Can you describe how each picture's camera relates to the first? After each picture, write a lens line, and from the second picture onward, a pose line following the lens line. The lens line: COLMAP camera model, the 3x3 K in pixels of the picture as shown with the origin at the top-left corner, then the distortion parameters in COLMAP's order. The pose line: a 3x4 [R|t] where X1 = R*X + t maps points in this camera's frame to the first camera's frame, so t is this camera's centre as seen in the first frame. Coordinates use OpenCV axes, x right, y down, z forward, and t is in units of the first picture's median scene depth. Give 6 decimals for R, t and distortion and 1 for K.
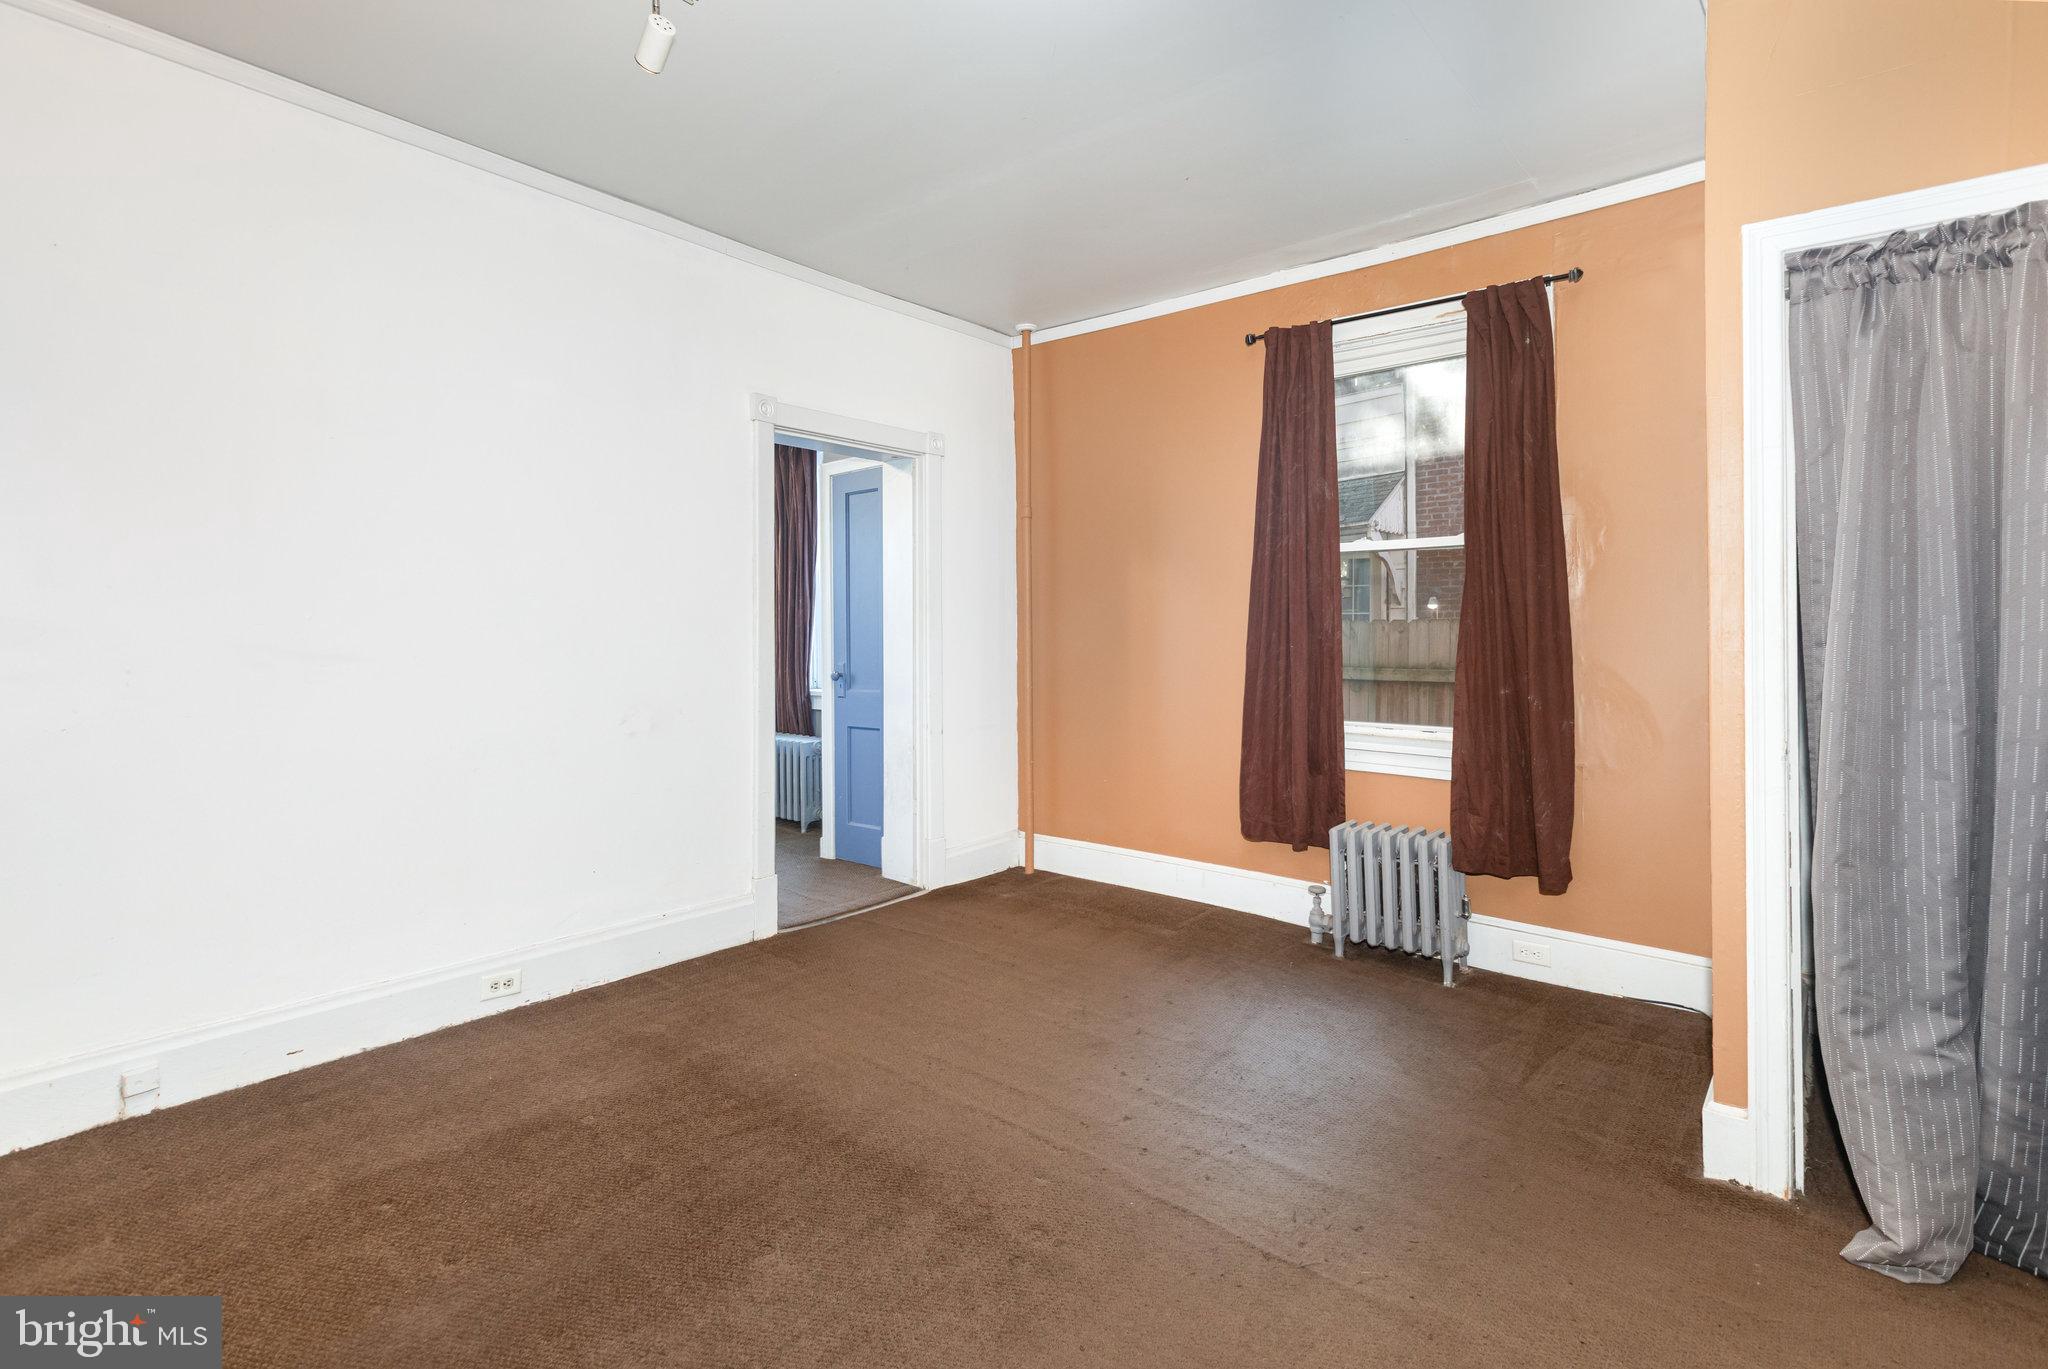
lens RADIAL K [[960.1, 0, 1021.6], [0, 960.1, 629.7], [0, 0, 1]] dist [0.002820, 0.000278]
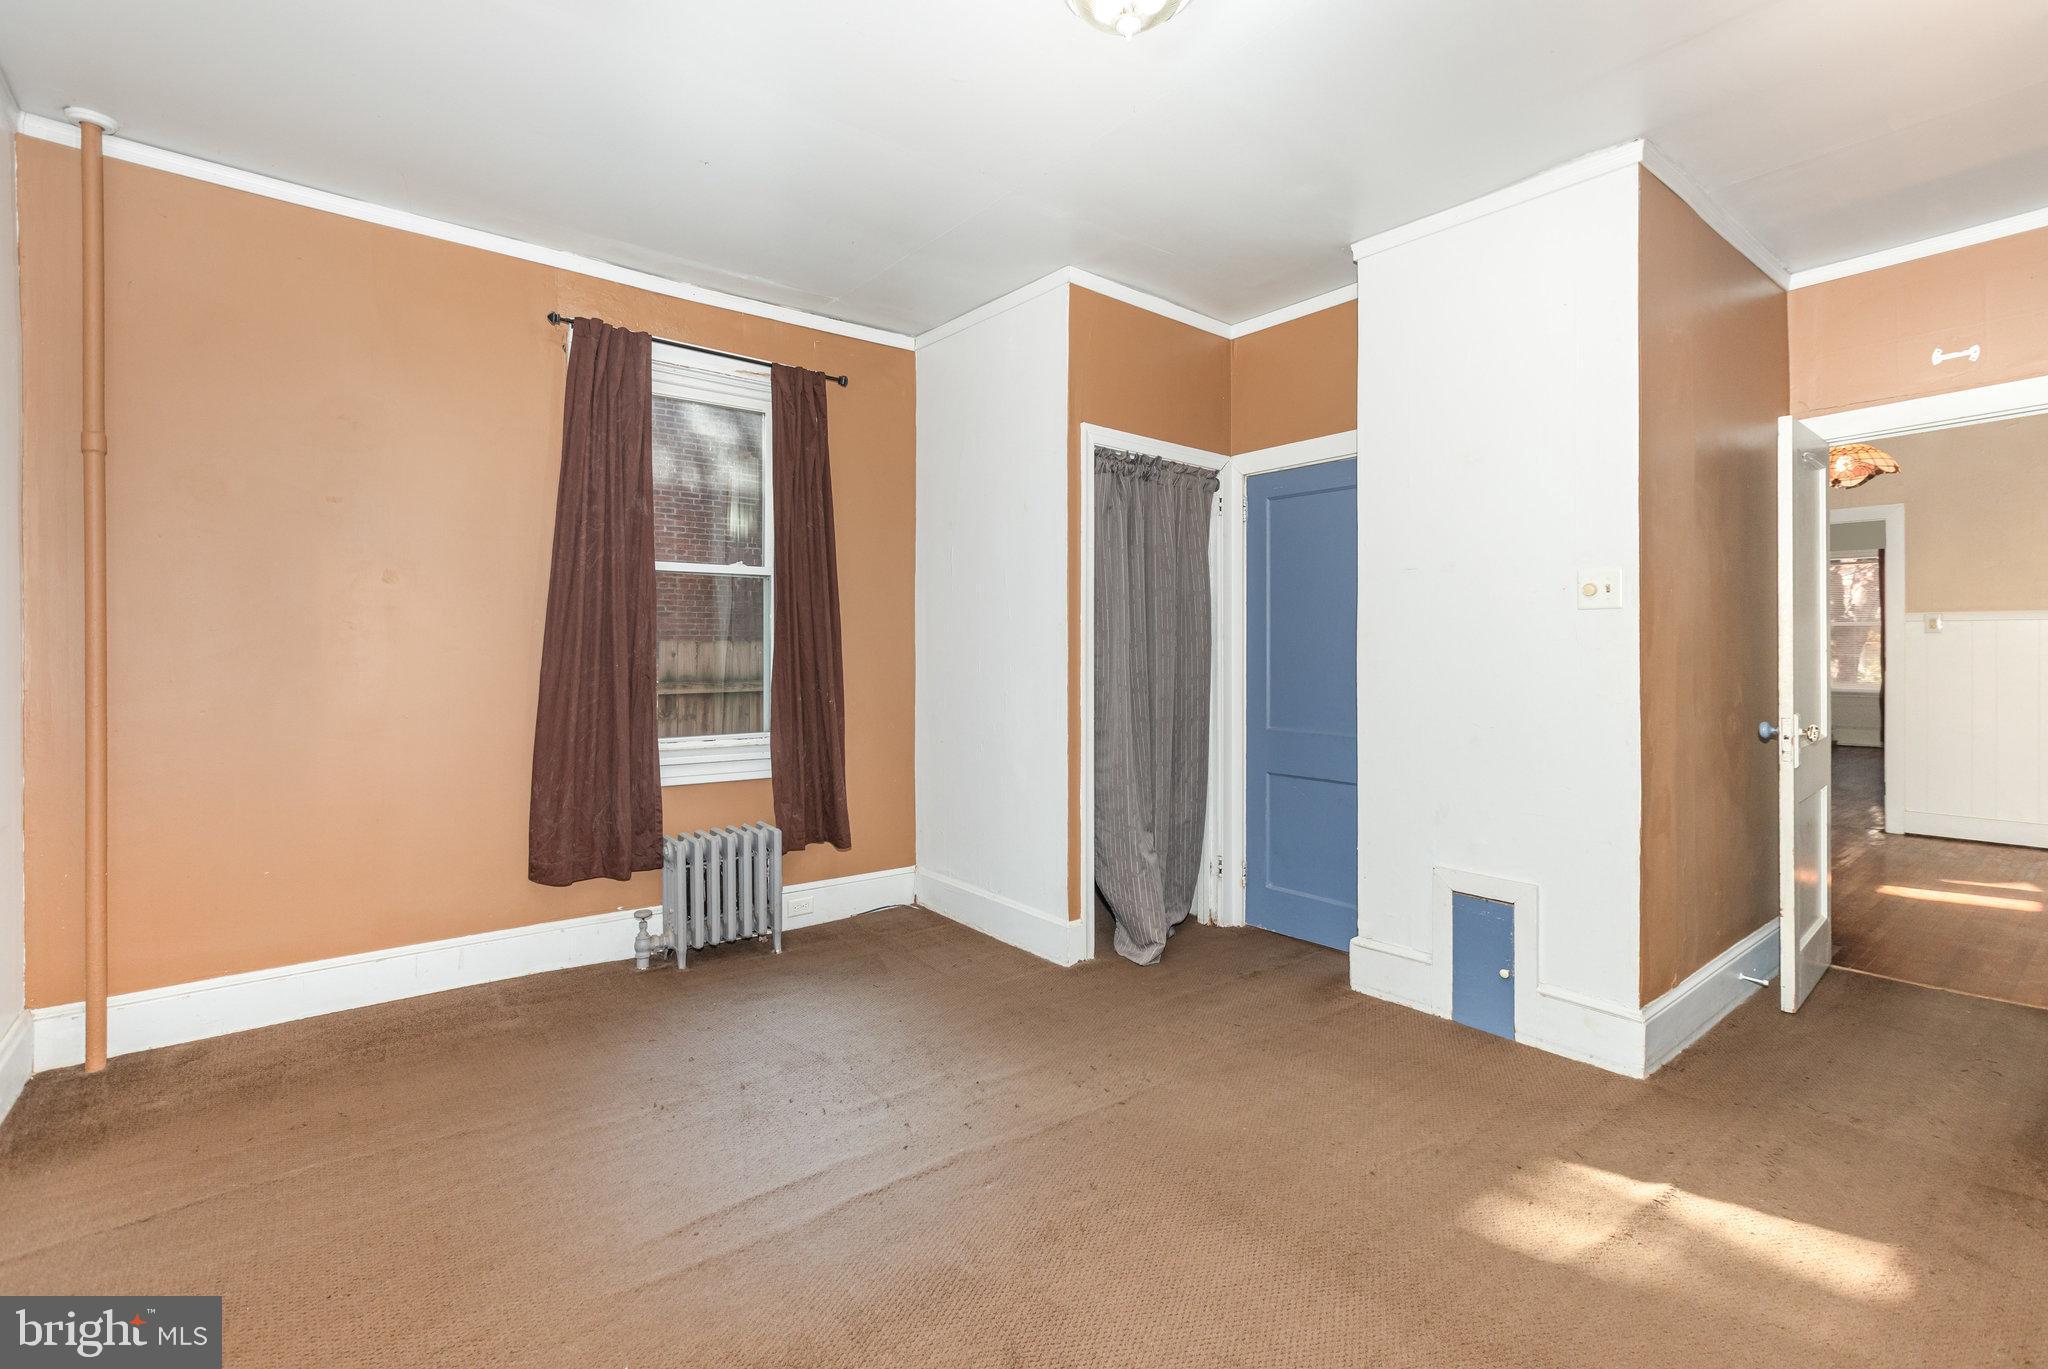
lens RADIAL K [[914.3, 0, 1021.5], [0, 914.3, 646.0], [0, 0, 1]] dist [-0.001111, -0.000356]
pose [[0.197946, 0.004484, 0.980203, -0.531598], [-0.002251, 0.999989, -0.004120, 0.001226], [-0.980210, -0.001391, 0.197954, 0.442471]]
